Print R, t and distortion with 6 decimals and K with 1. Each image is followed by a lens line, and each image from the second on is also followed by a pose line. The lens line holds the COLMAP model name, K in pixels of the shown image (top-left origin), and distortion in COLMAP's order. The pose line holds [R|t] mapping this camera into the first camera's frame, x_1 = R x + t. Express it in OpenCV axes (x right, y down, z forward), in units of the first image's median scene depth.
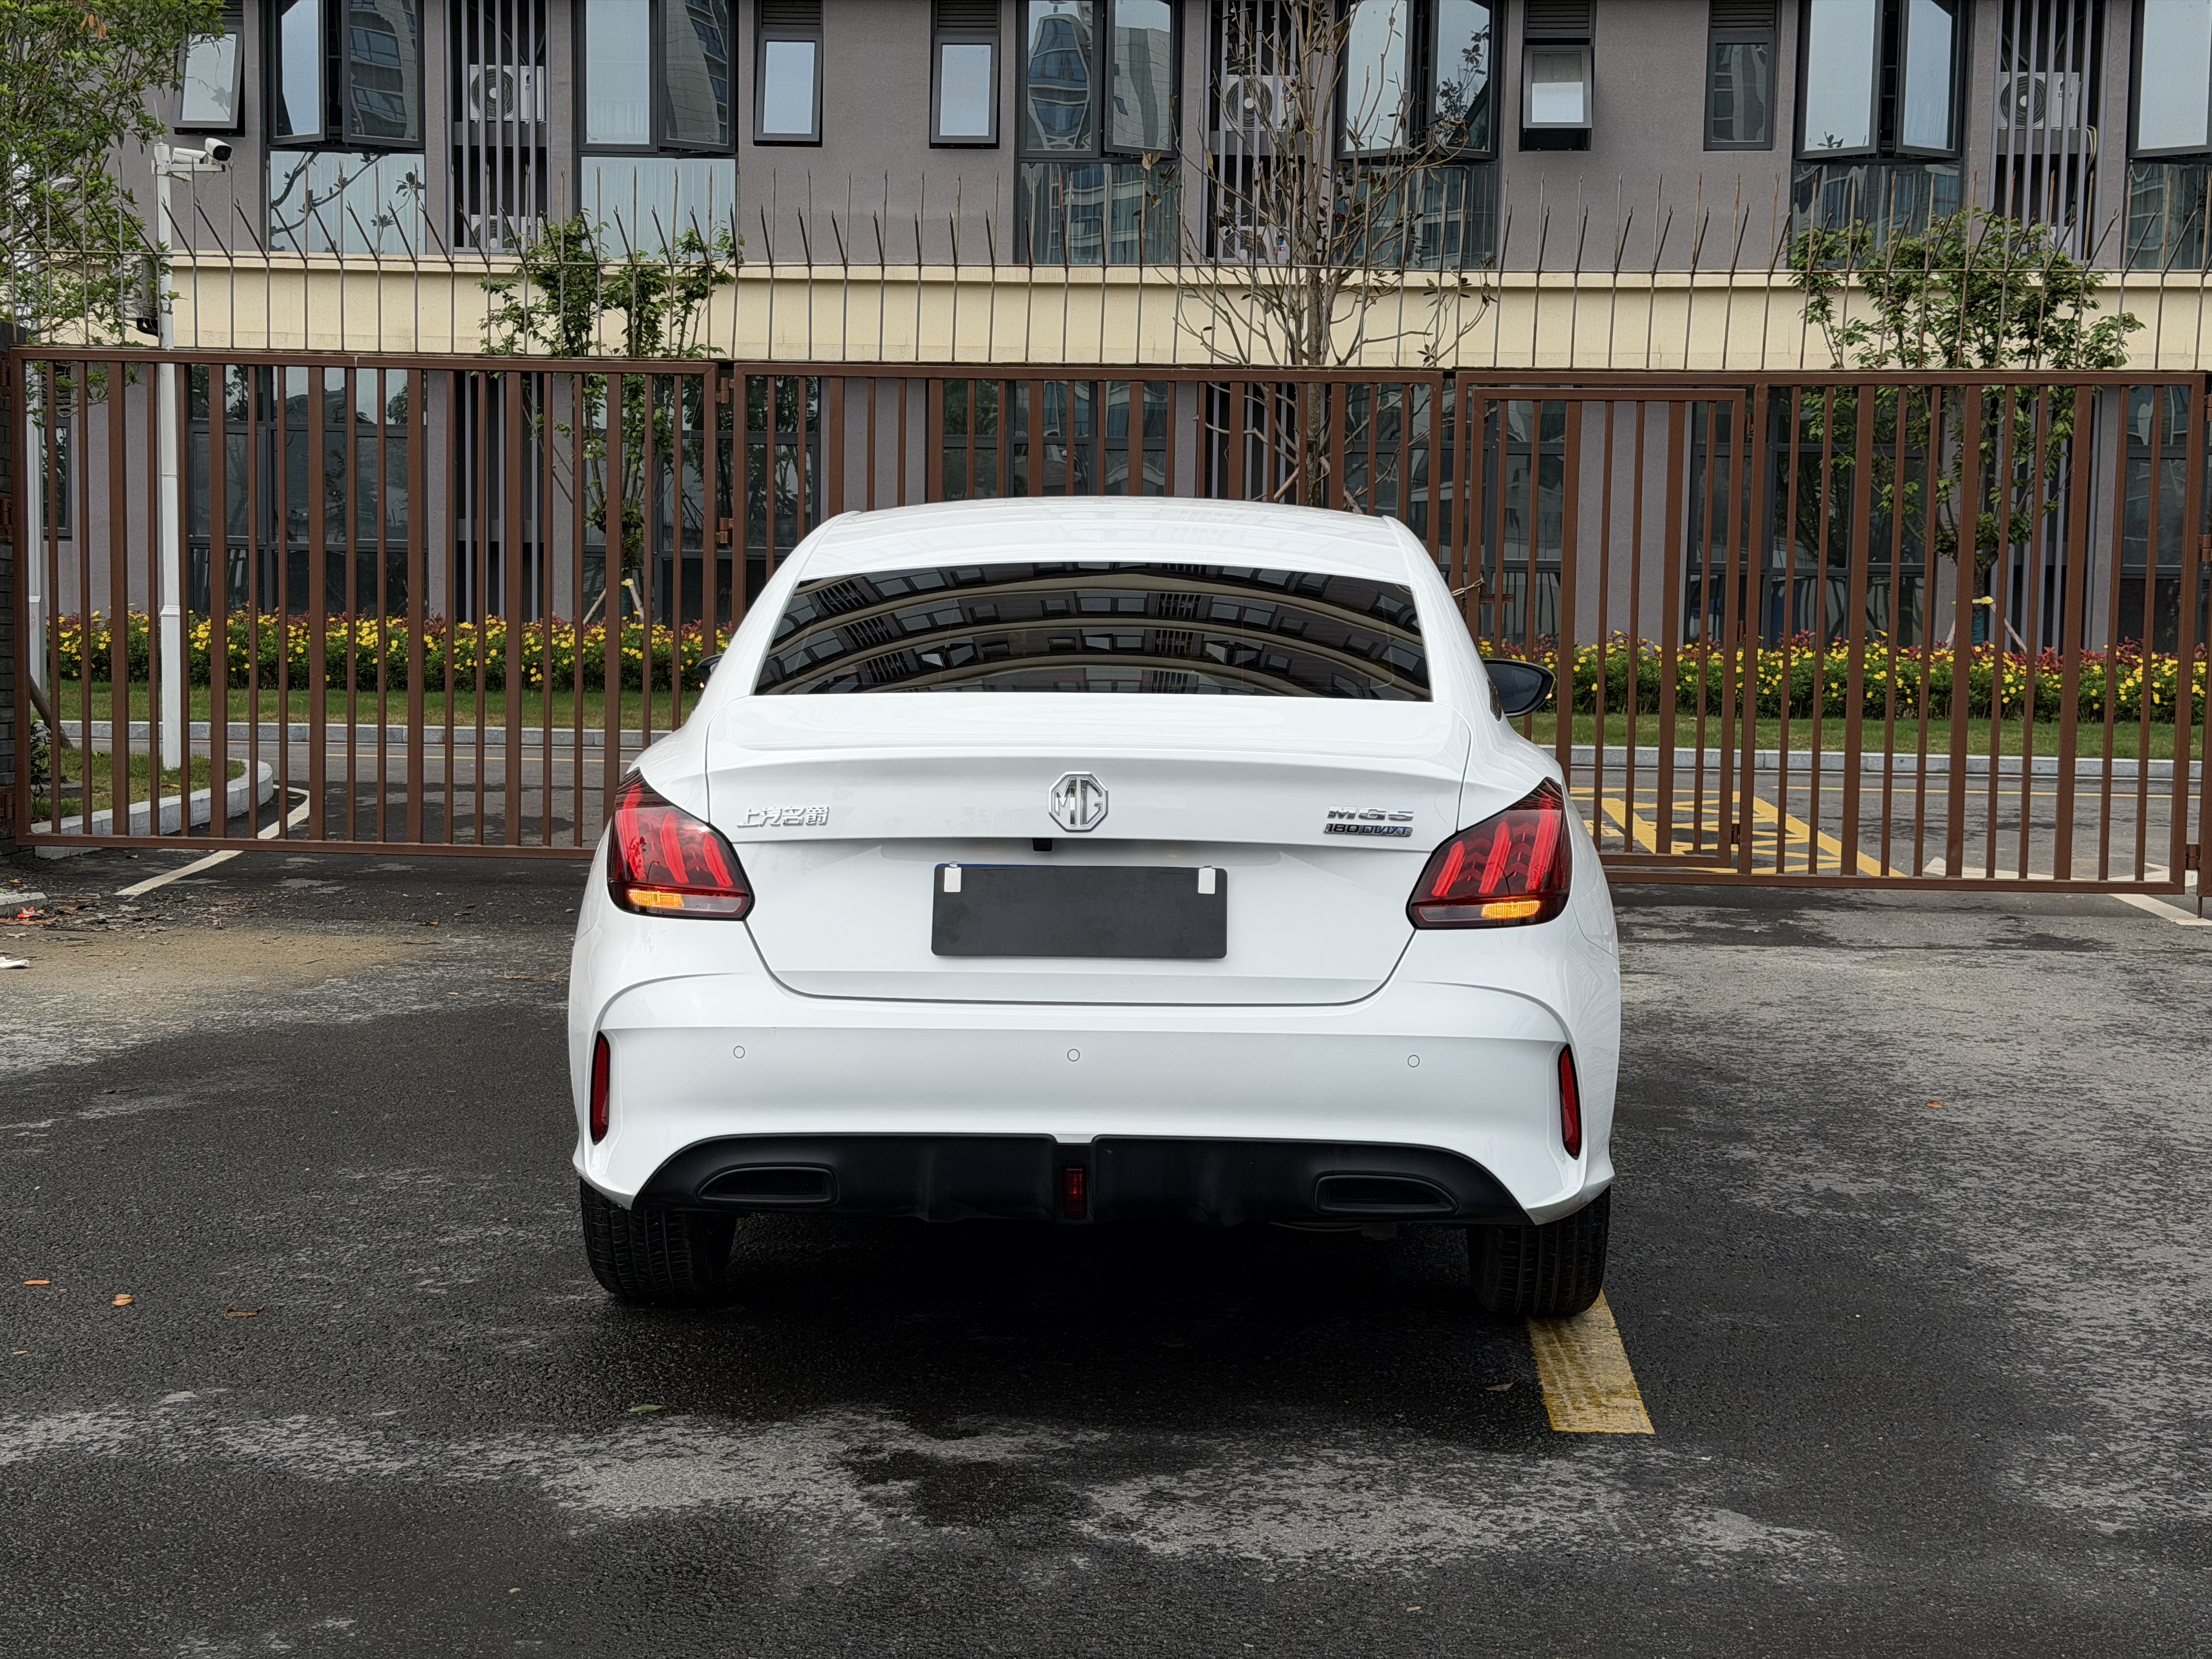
lens RADIAL K [[3069.0, 0, 1101.7], [0, 3069.0, 824.7], [0, 0, 1]] dist [0.136384, 0.000000]
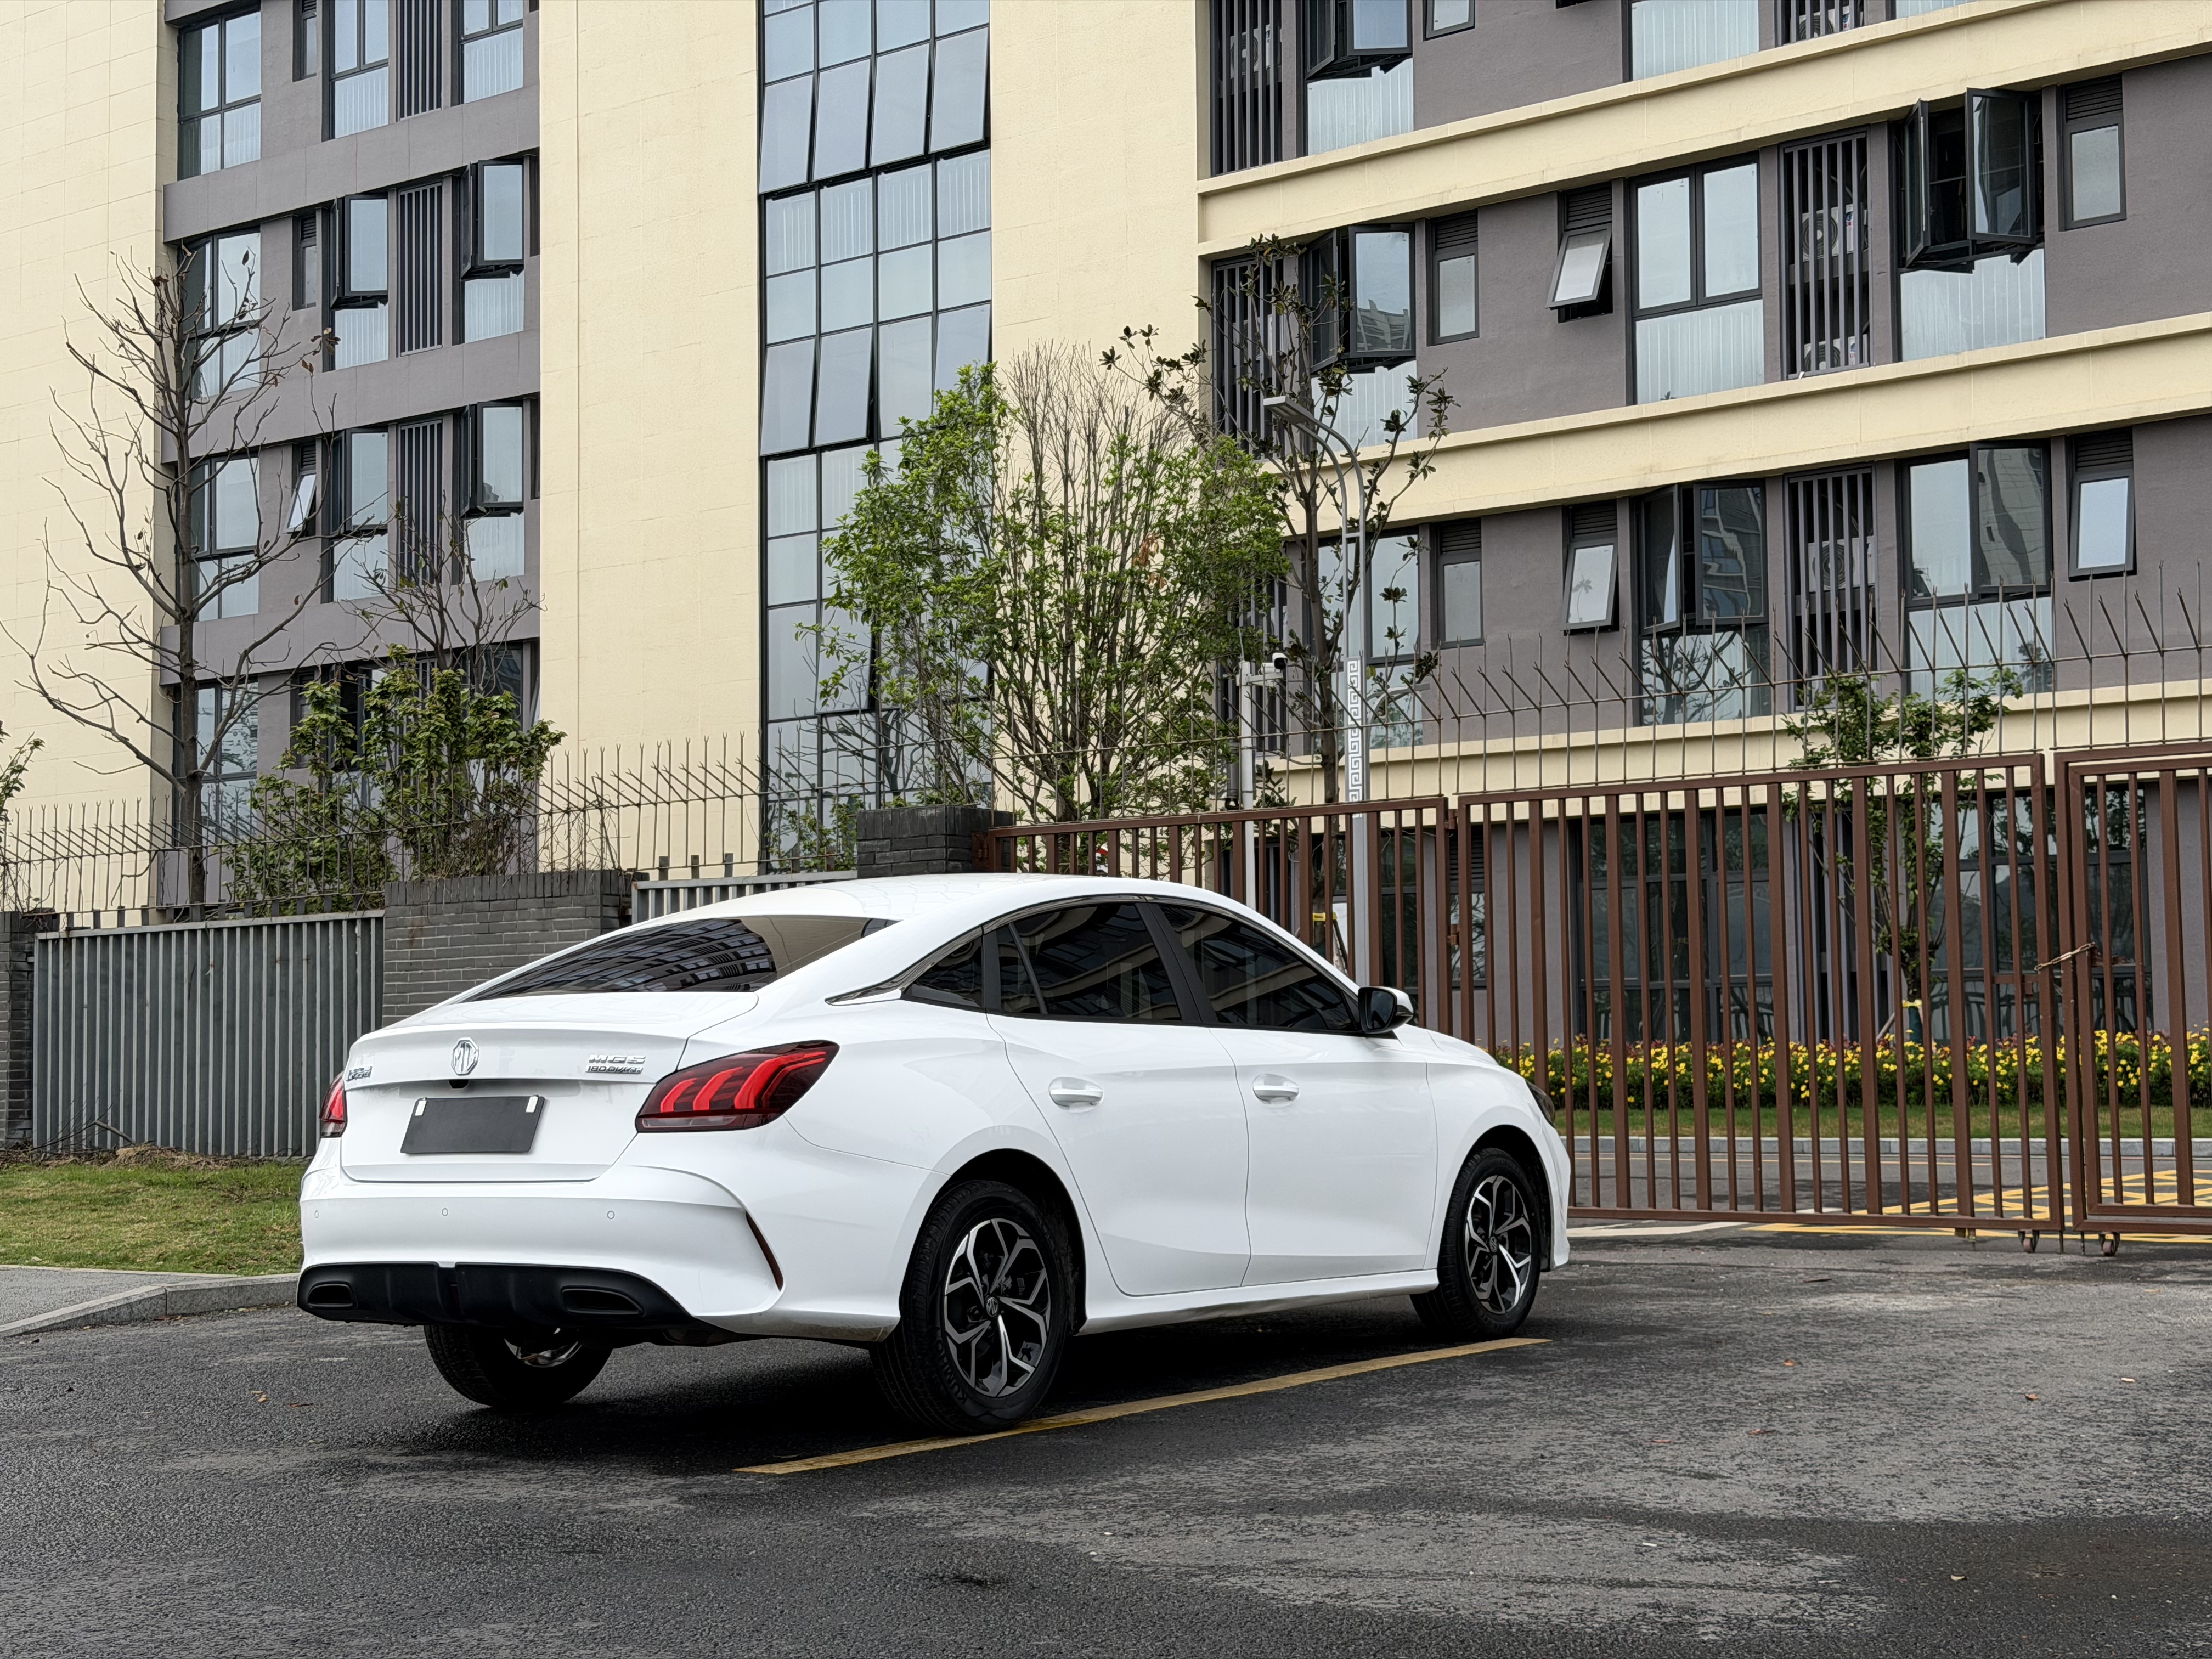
lens RADIAL K [[3069.0, 0, 1116.3], [0, 3069.0, 839.9], [0, 0, 1]] dist [0.136384, 0.000000]
pose [[0.837766, -0.066671, -0.541944, 0.217143], [-0.011766, 0.990083, -0.139990, 0.019178], [0.545903, 0.123655, 0.828673, -0.033561]]
